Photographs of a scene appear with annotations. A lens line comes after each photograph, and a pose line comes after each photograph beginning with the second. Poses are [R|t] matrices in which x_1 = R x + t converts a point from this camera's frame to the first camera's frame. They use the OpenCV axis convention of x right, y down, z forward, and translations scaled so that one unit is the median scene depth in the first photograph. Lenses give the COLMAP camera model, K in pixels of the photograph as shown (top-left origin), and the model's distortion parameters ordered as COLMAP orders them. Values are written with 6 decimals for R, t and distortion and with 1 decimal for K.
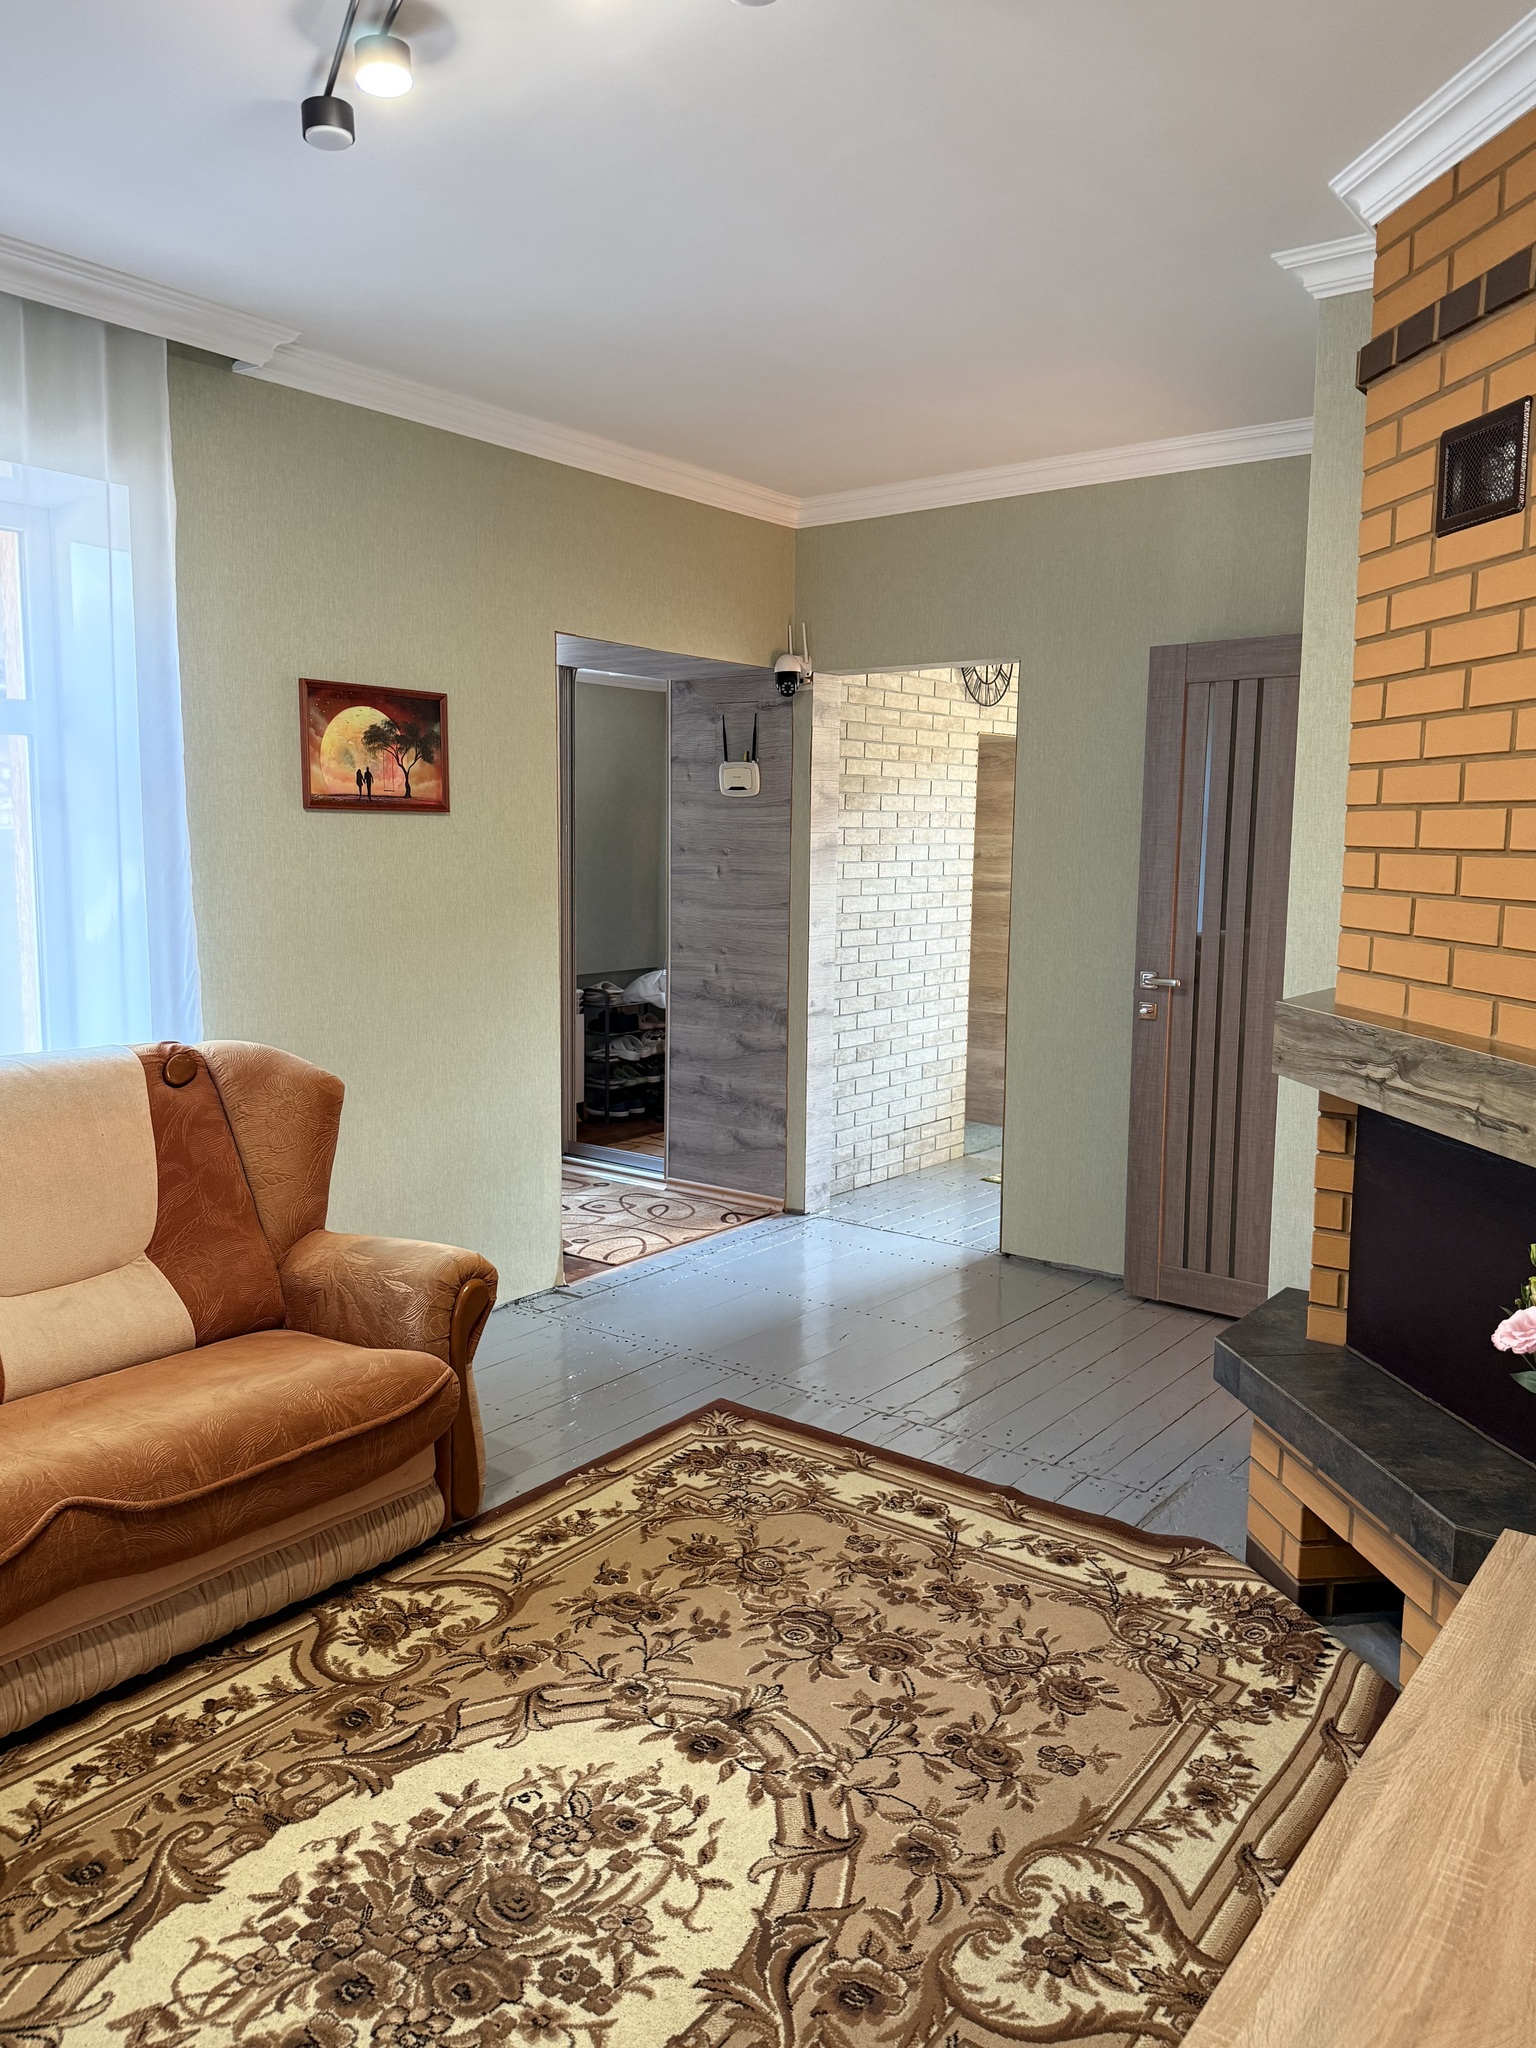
lens RADIAL K [[1506.7, 0, 765.7], [0, 1506.7, 1029.7], [0, 0, 1]] dist [0.056207, -0.093829]
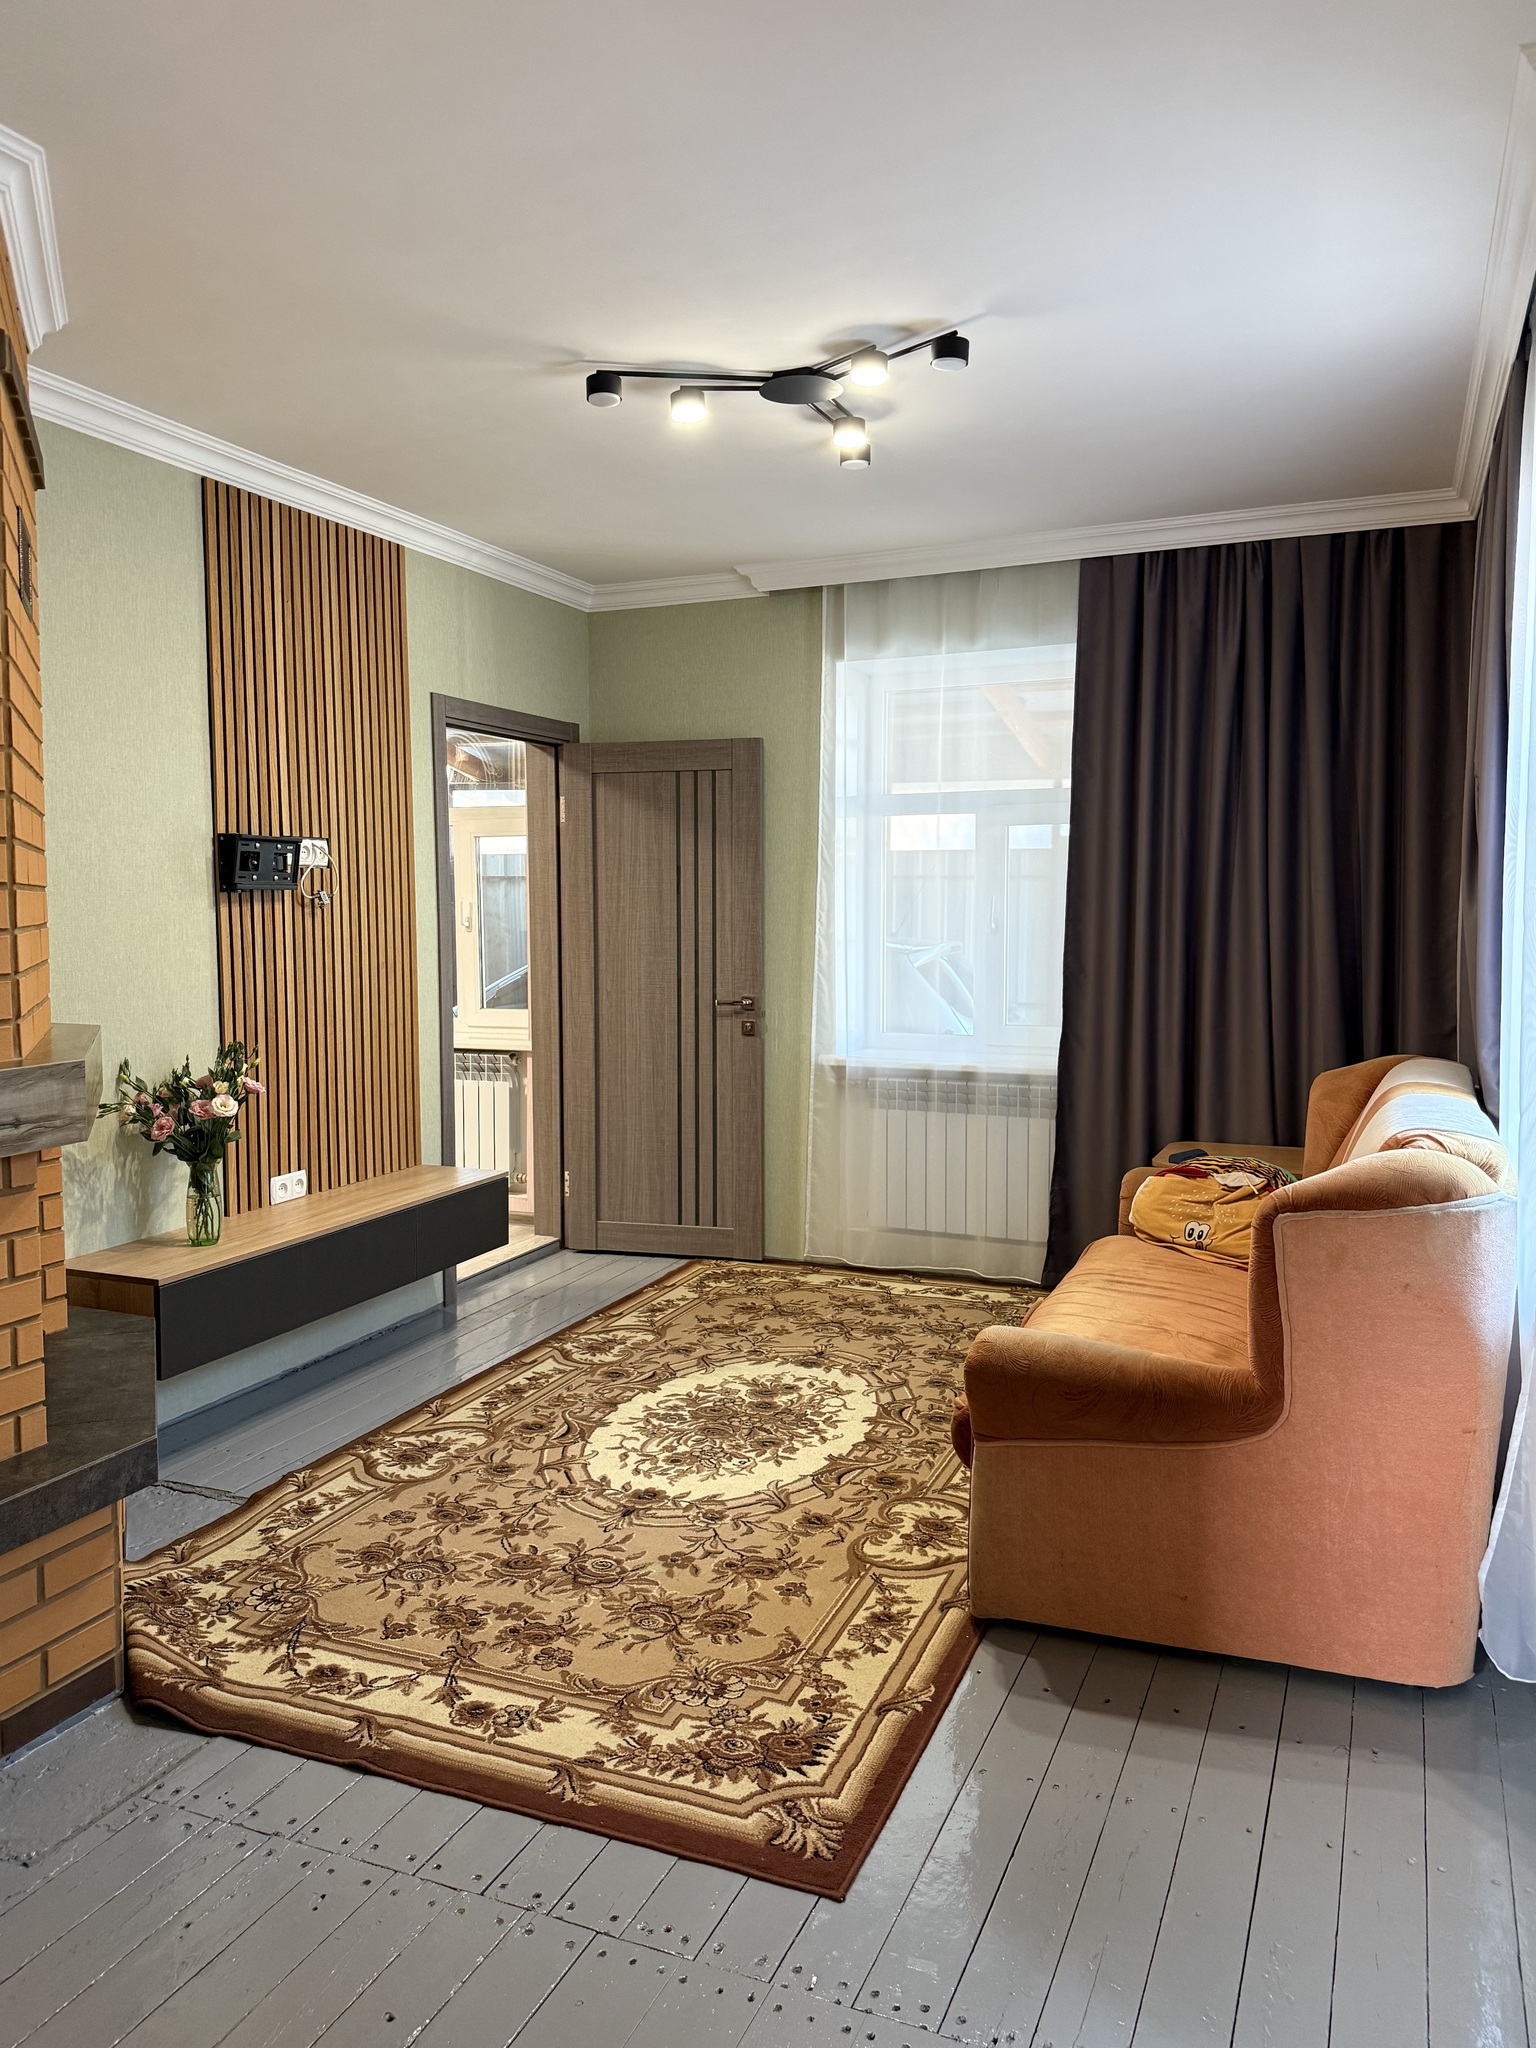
lens RADIAL K [[1506.7, 0, 773.9], [0, 1506.7, 1016.4], [0, 0, 1]] dist [0.056207, -0.093829]
pose [[-0.967300, 0.013929, -0.253251, 0.183448], [-0.039671, 0.977893, 0.205307, -0.259306], [0.250512, 0.208640, -0.945364, 2.063141]]
